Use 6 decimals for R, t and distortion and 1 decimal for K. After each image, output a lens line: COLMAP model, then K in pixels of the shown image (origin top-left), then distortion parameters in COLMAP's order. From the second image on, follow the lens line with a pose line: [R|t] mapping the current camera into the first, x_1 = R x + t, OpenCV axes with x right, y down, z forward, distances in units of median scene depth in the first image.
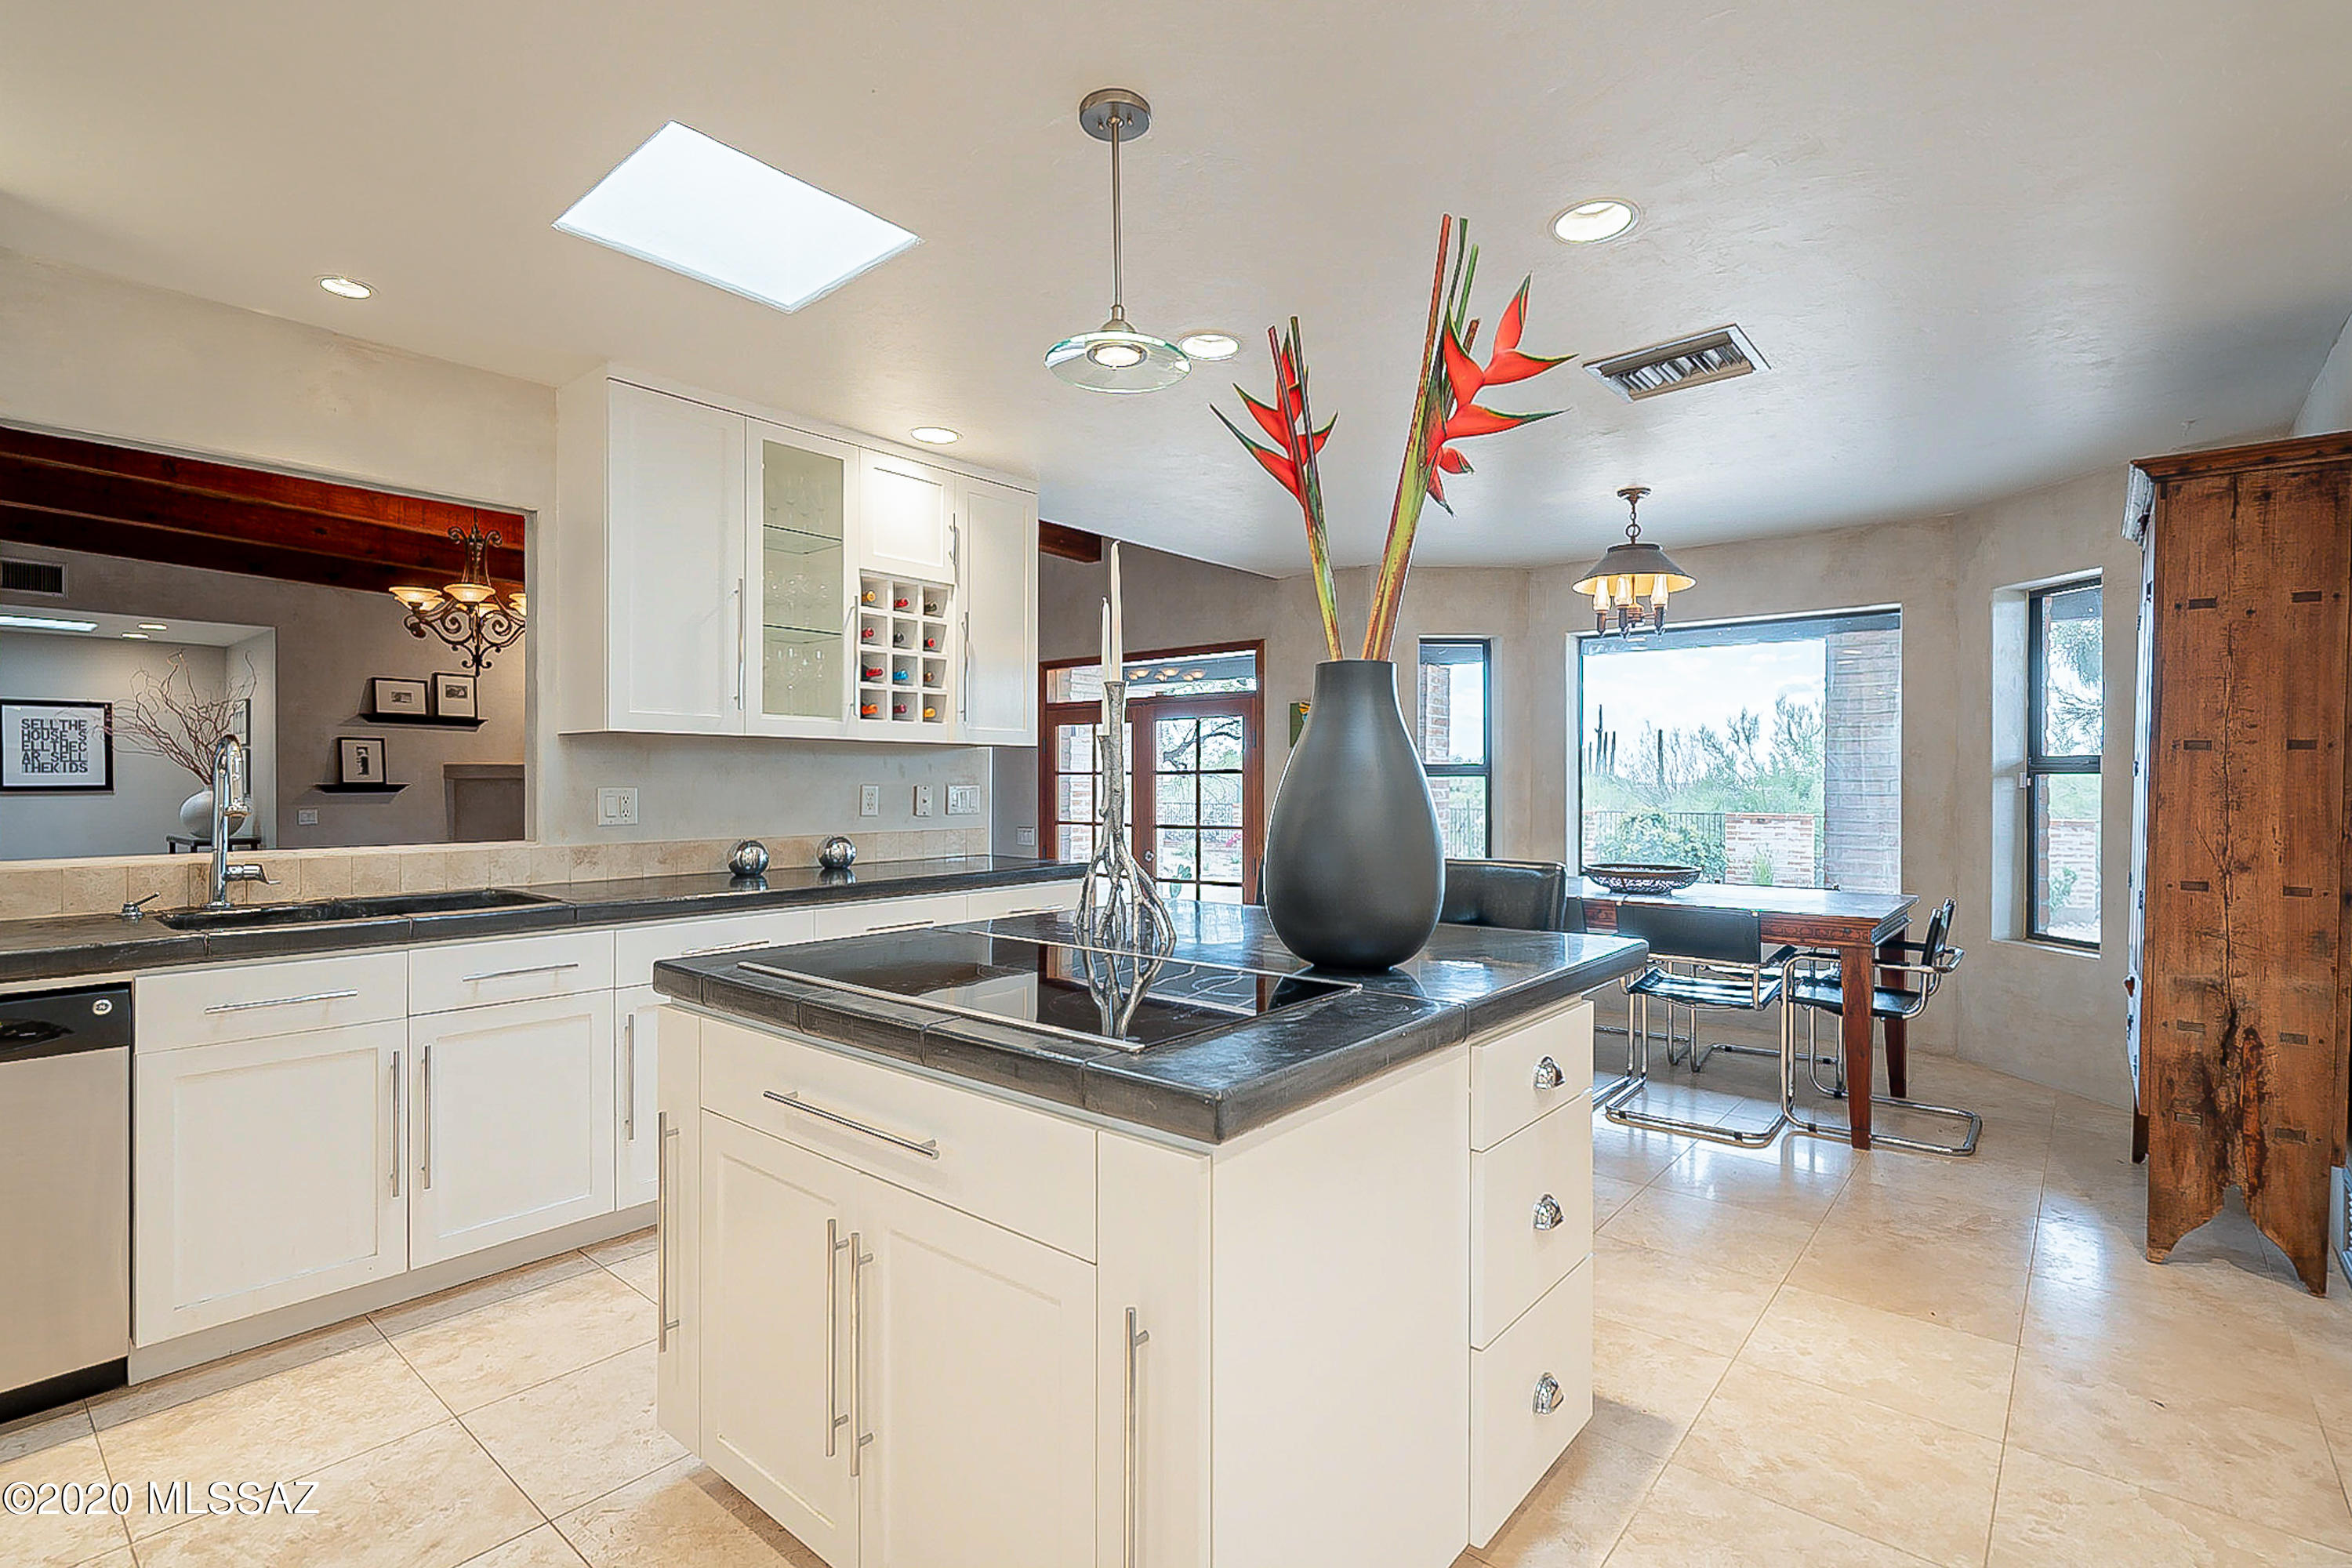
lens RADIAL K [[1111.1, 0, 1163.7], [0, 1111.1, 796.0], [0, 0, 1]] dist [-0.003026, 0.000134]
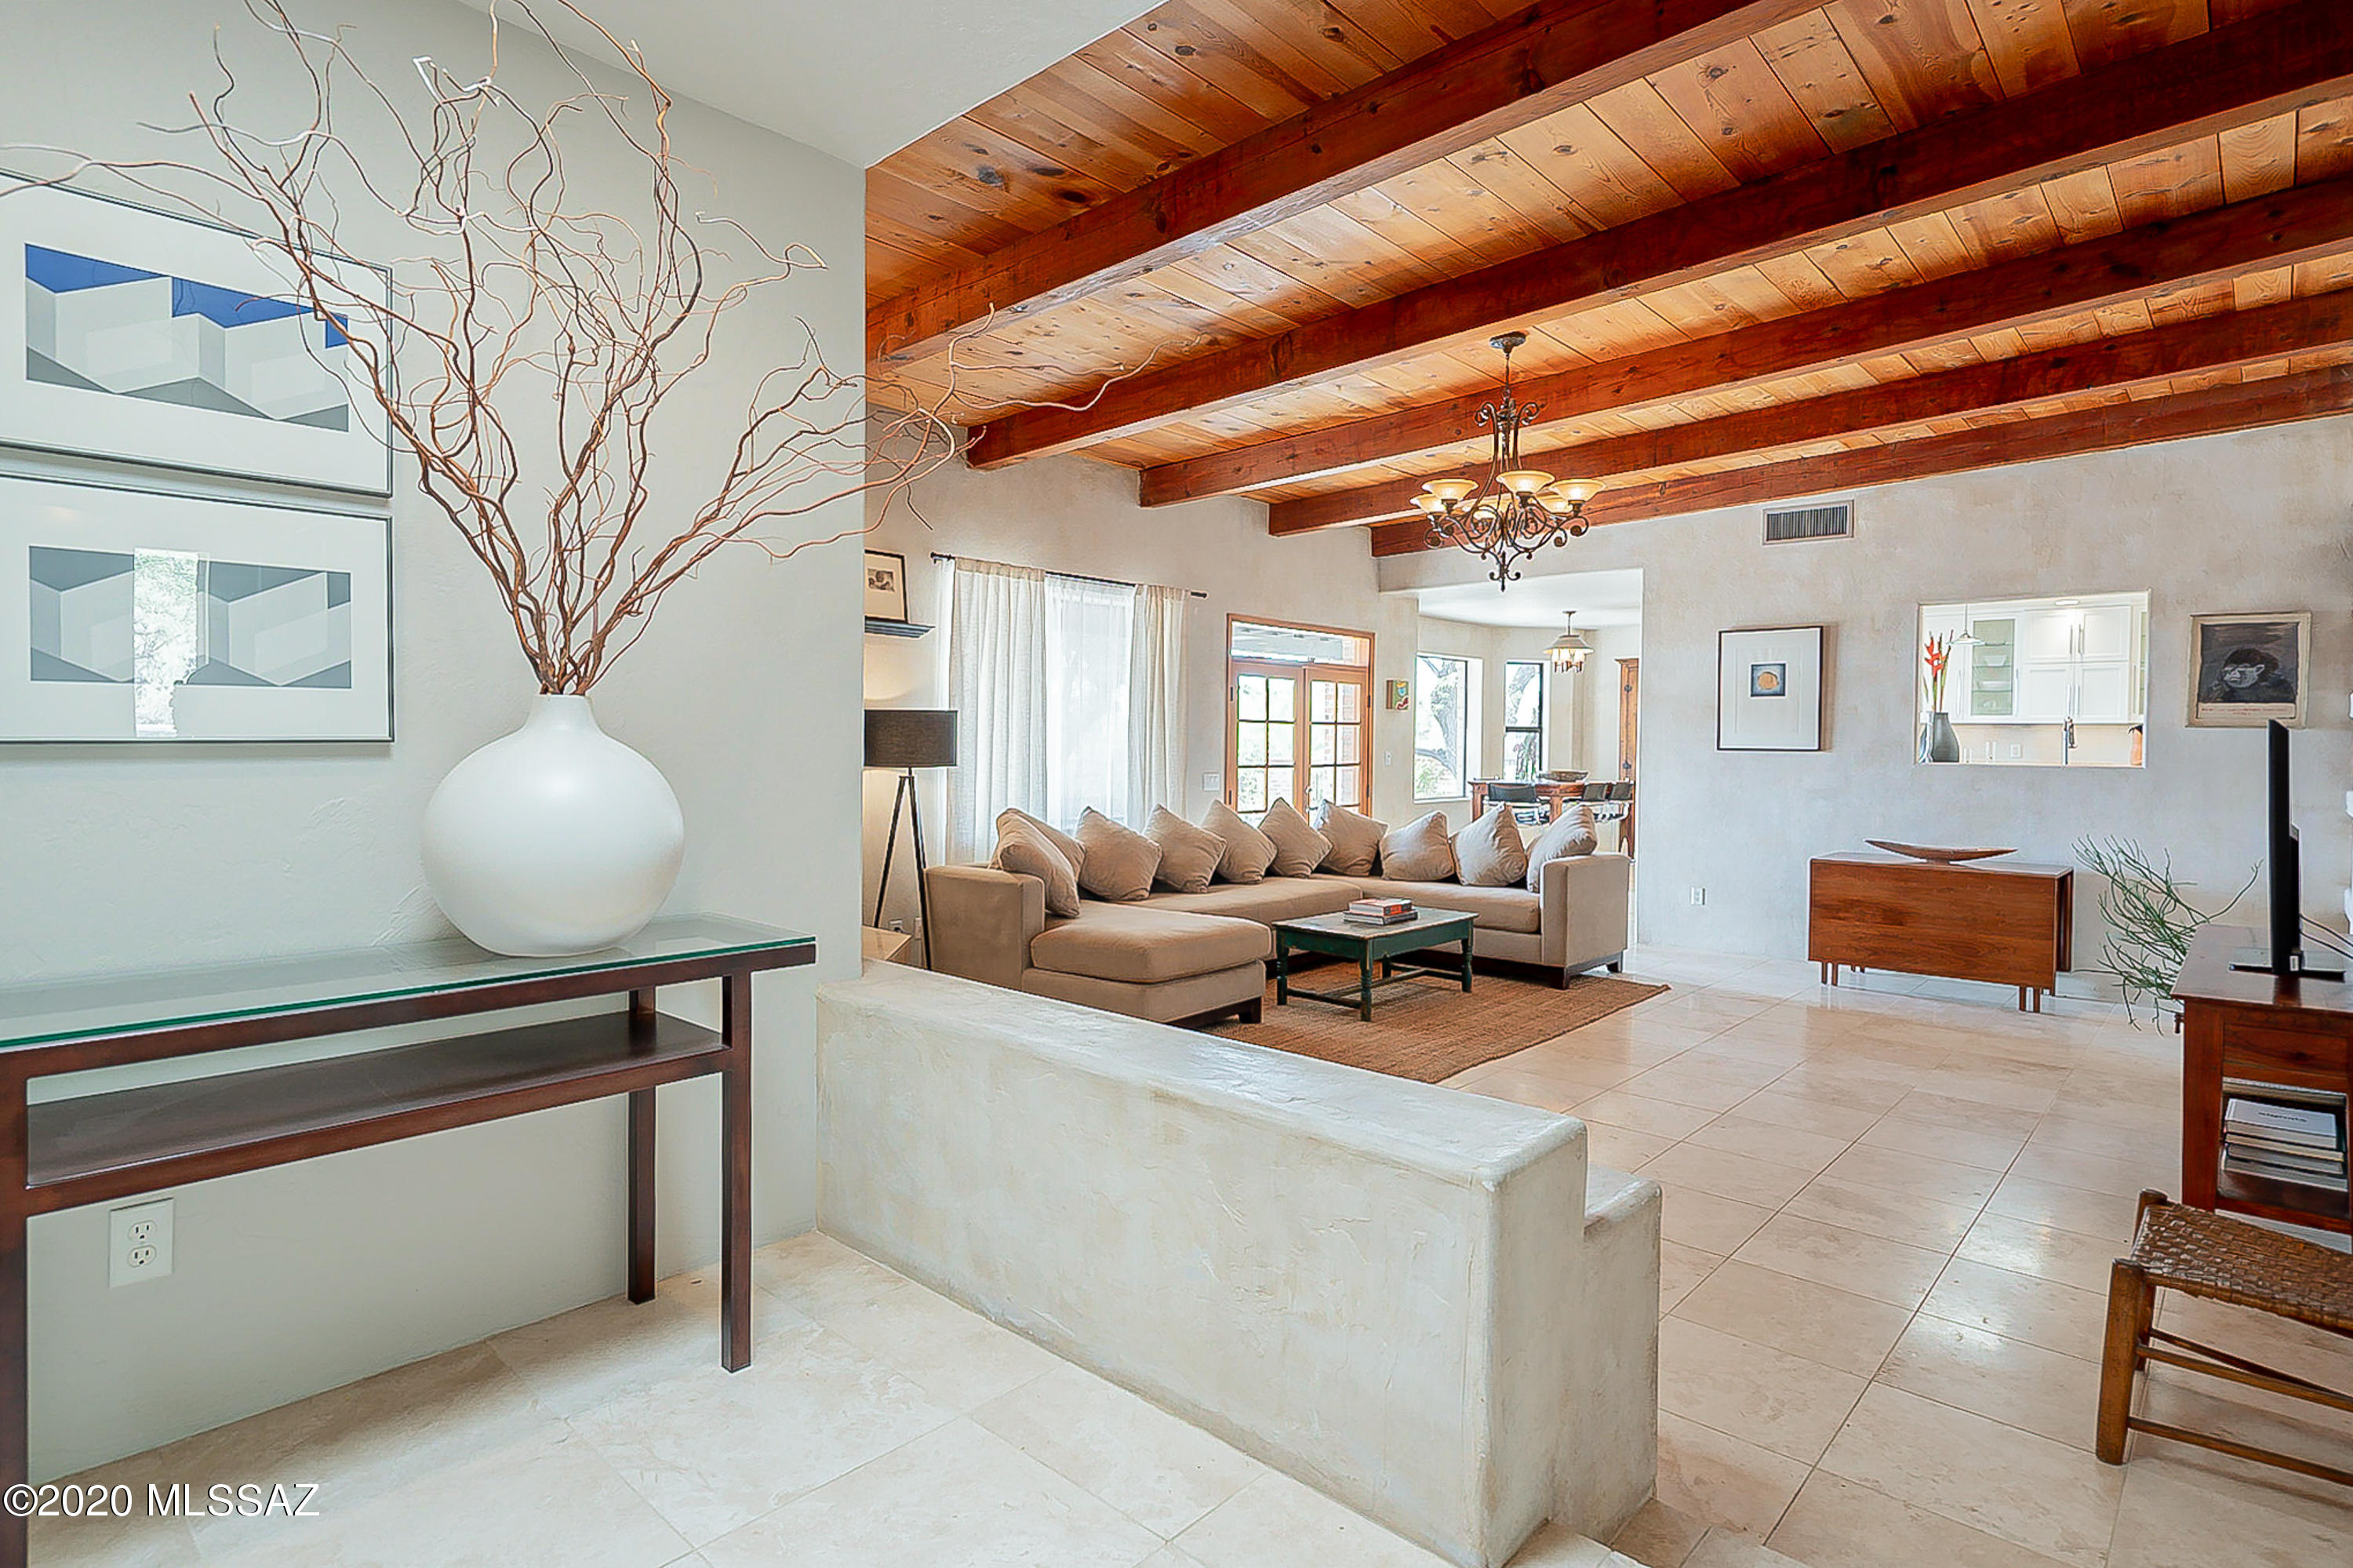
lens RADIAL K [[1203.5, 0, 1171.6], [0, 1203.5, 762.0], [0, 0, 1]] dist [-0.000111, 0.001247]
pose [[0.045926, -0.018522, 0.998773, -1.061962], [-0.002143, 0.999824, 0.018640, -0.002249], [-0.998943, -0.002996, 0.045879, 0.857233]]
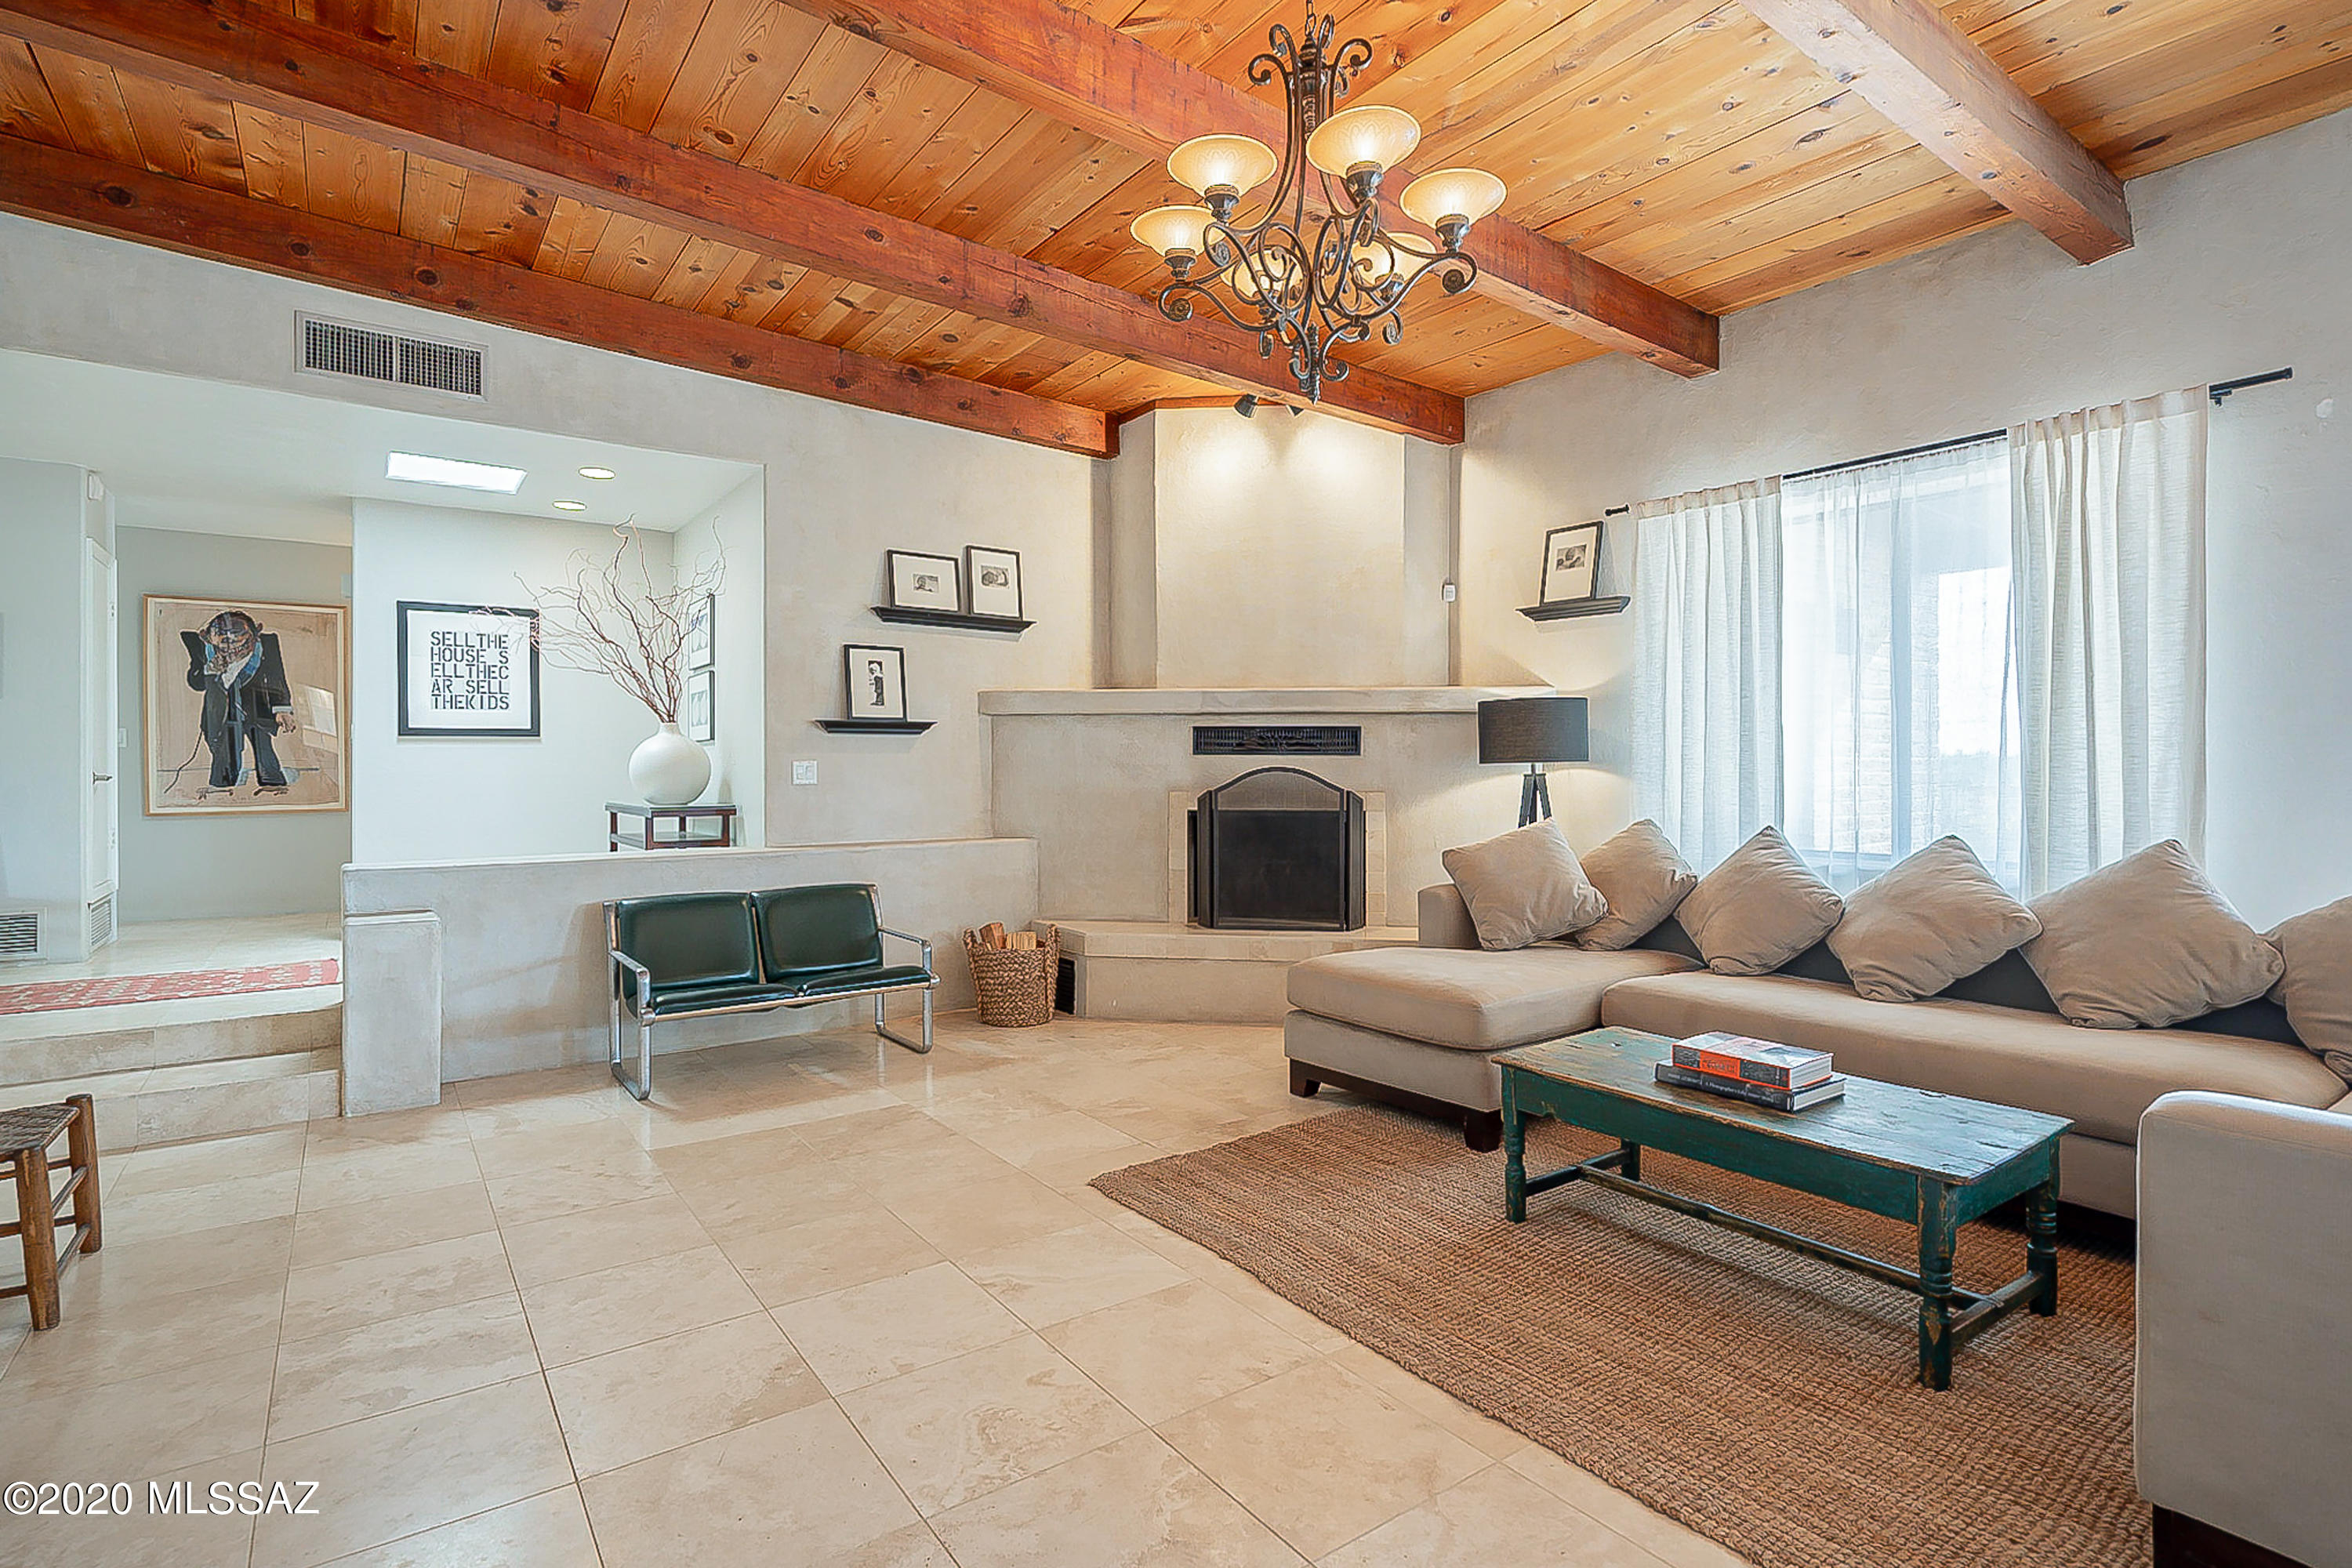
lens RADIAL K [[1130.2, 0, 1176.9], [0, 1130.2, 773.8], [0, 0, 1]] dist [-0.012973, -0.000045]
pose [[0.972205, -0.000460, -0.234129, -0.408082], [0.001081, 0.999996, 0.002526, 0.017833], [0.234127, -0.002709, 0.972202, 0.421212]]
